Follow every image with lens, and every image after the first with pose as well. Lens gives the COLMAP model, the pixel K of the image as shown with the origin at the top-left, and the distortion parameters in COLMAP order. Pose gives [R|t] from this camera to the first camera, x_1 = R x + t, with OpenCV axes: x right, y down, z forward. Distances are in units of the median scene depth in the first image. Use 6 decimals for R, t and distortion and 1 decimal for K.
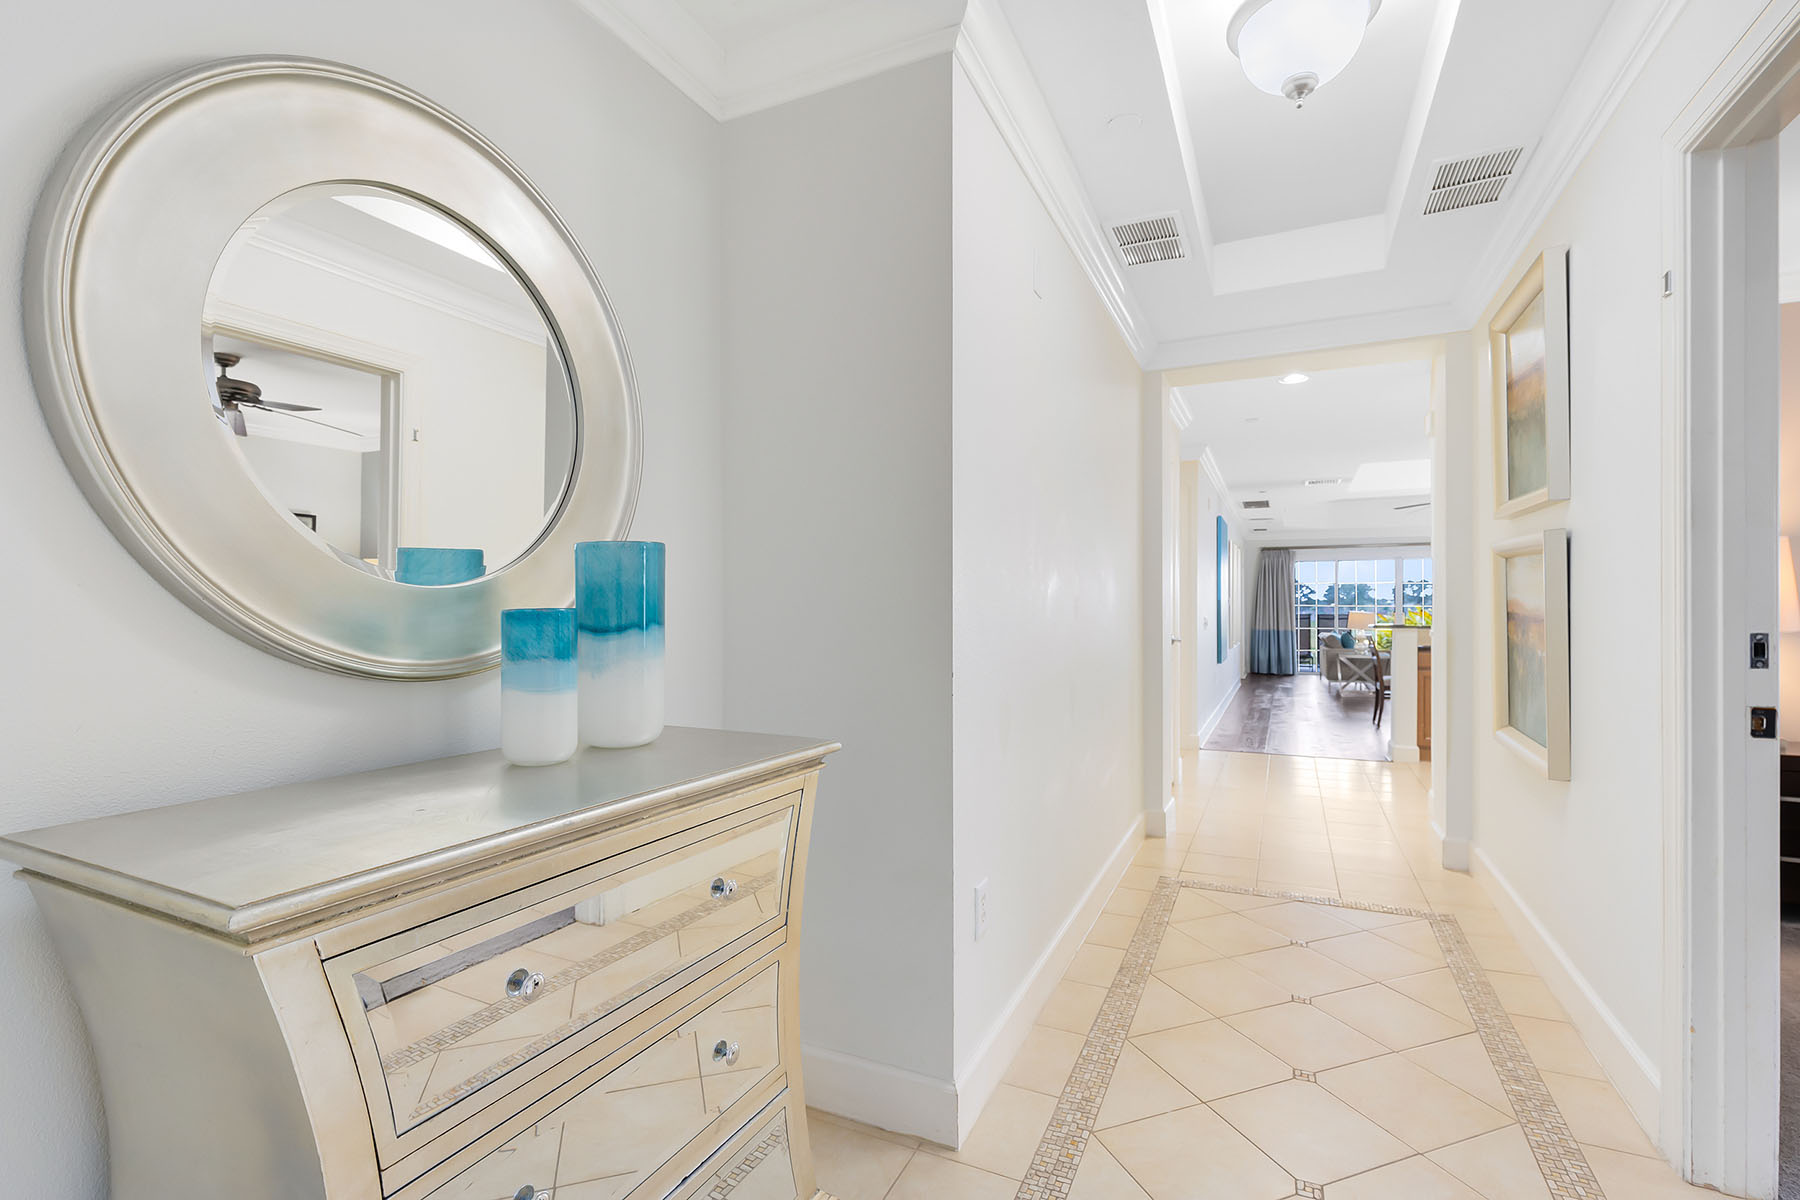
lens RADIAL K [[819.2, 0, 899.5], [0, 819.2, 603.3], [0, 0, 1]] dist [0.009757, -0.002829]
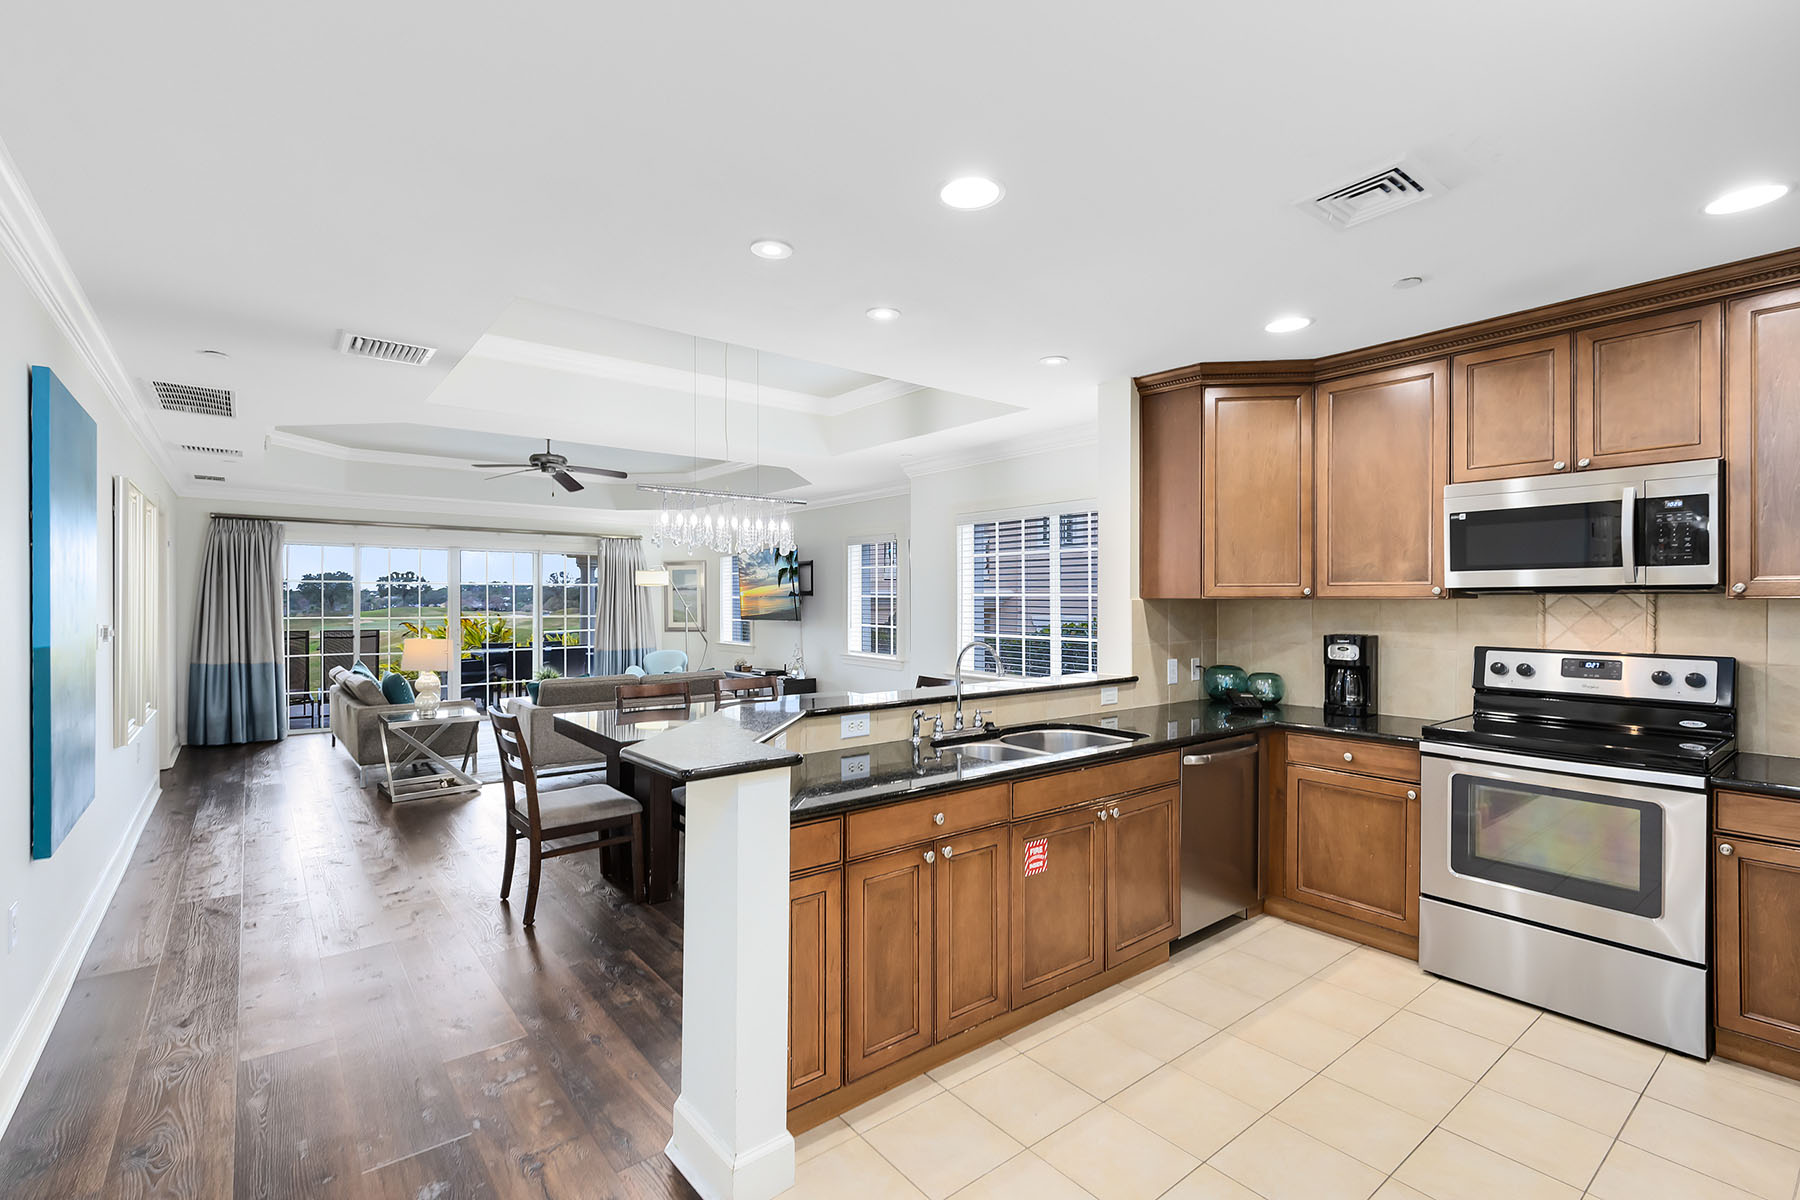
lens RADIAL K [[819.2, 0, 911.2], [0, 819.2, 602.9], [0, 0, 1]] dist [0.009757, -0.002829]
pose [[0.438577, -0.002988, 0.898688, 0.161826], [-0.006108, 0.999961, 0.006305, -0.015871], [-0.898673, -0.008254, 0.438542, 0.363224]]
